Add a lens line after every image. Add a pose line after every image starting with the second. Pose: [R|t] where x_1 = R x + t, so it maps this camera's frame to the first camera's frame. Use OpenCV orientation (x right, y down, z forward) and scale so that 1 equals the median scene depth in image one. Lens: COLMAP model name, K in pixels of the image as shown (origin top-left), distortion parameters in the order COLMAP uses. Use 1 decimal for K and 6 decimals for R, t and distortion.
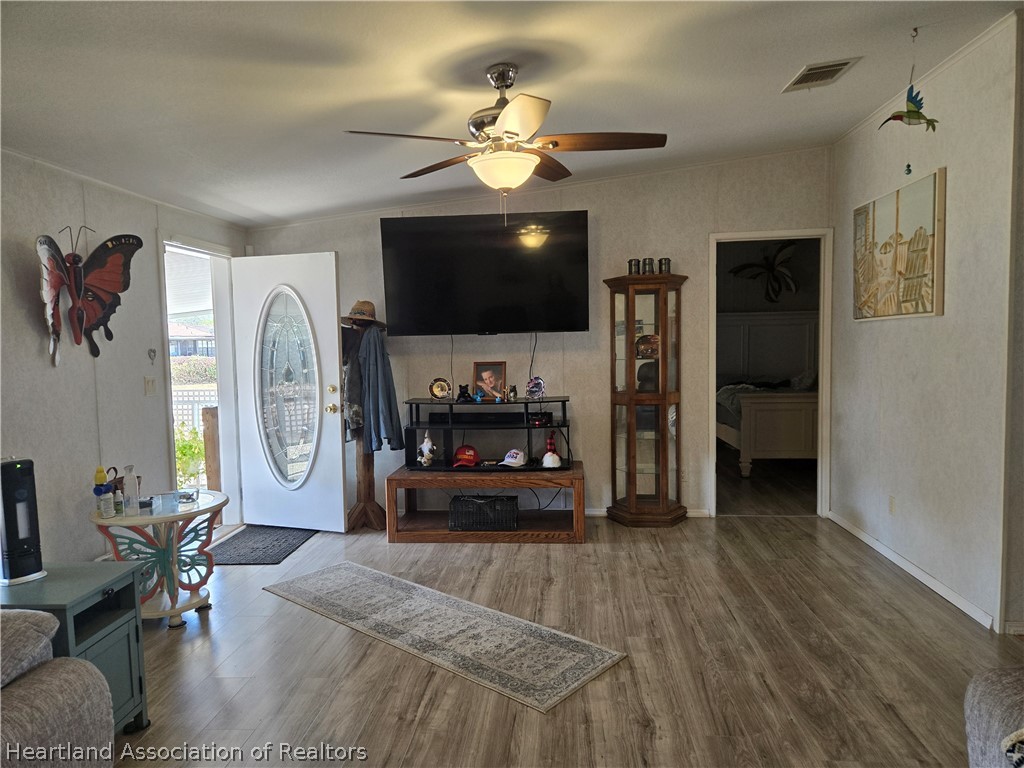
lens RADIAL K [[682.1, 0, 514.6], [0, 682.1, 388.4], [0, 0, 1]] dist [0.065704, -0.050007]
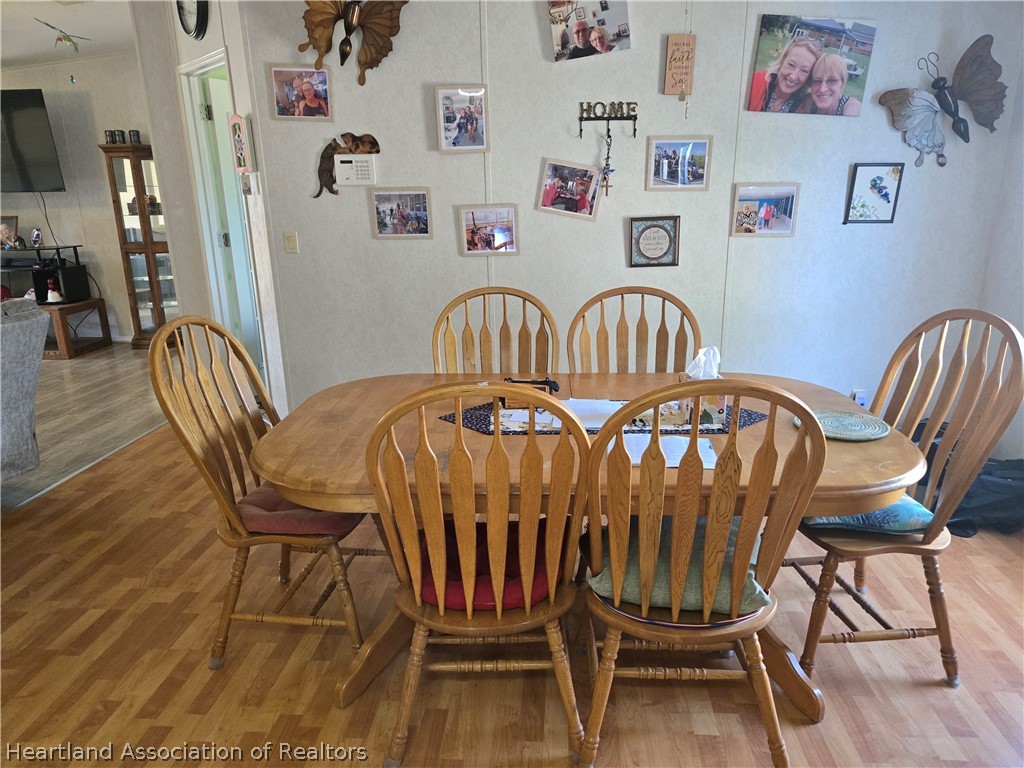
lens RADIAL K [[682.1, 0, 518.9], [0, 682.1, 383.9], [0, 0, 1]] dist [0.065704, -0.050007]
pose [[0.999971, 0.005508, 0.005279, 1.477596], [-0.006462, 0.979313, 0.202249, -0.004744], [-0.004056, -0.202277, 0.979320, -0.498594]]
